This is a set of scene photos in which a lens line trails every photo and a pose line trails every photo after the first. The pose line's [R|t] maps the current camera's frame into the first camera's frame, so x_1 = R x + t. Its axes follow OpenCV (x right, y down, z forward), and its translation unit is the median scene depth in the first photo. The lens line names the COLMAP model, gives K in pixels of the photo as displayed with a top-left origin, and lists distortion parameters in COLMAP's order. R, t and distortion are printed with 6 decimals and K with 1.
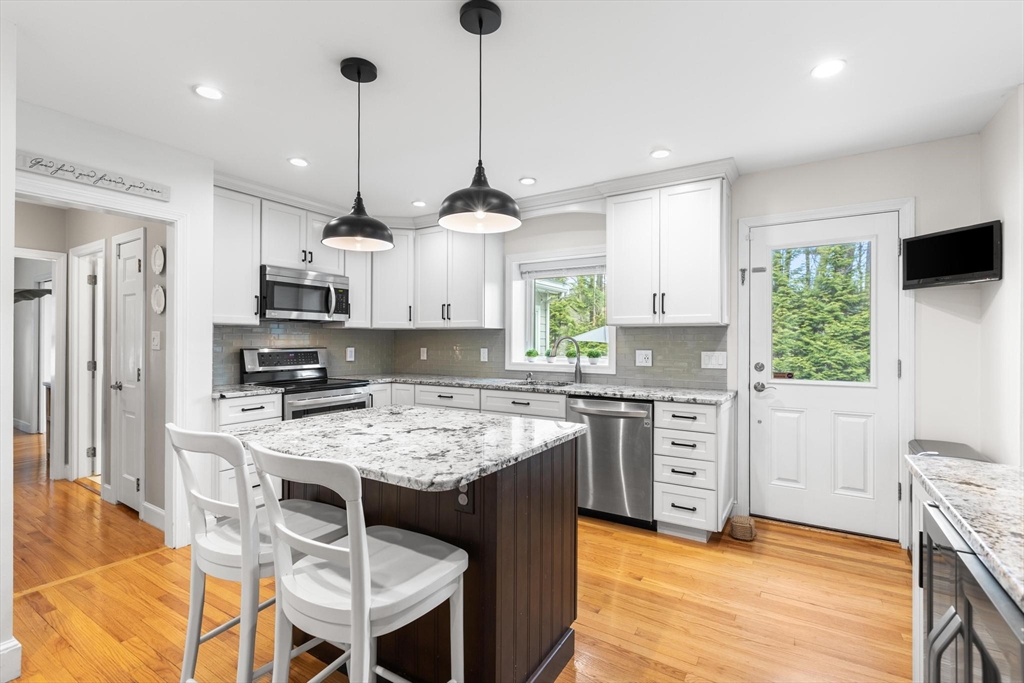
lens RADIAL K [[466.2, 0, 513.6], [0, 466.2, 341.1], [0, 0, 1]] dist [0.000994, 0.000000]
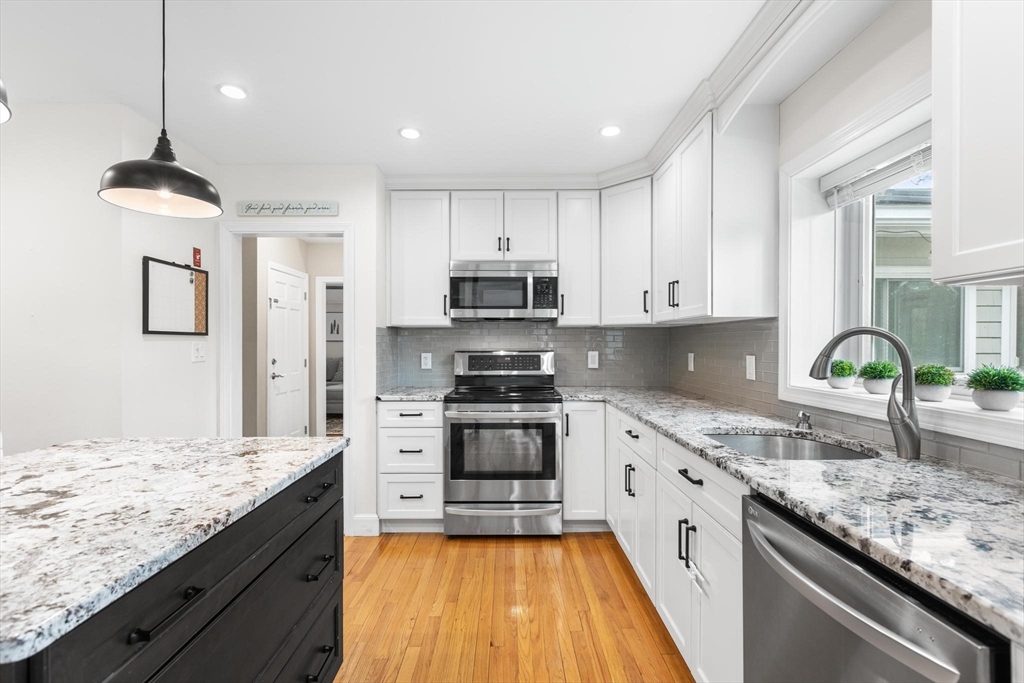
lens RADIAL K [[473.6, 0, 509.9], [0, 473.6, 343.2], [0, 0, 1]] dist [0.002420, -0.000031]
pose [[0.527329, -0.002206, -0.849658, 0.280417], [0.002377, 0.999997, -0.001121, 0.001482], [0.849658, -0.001428, 0.527332, 0.514667]]
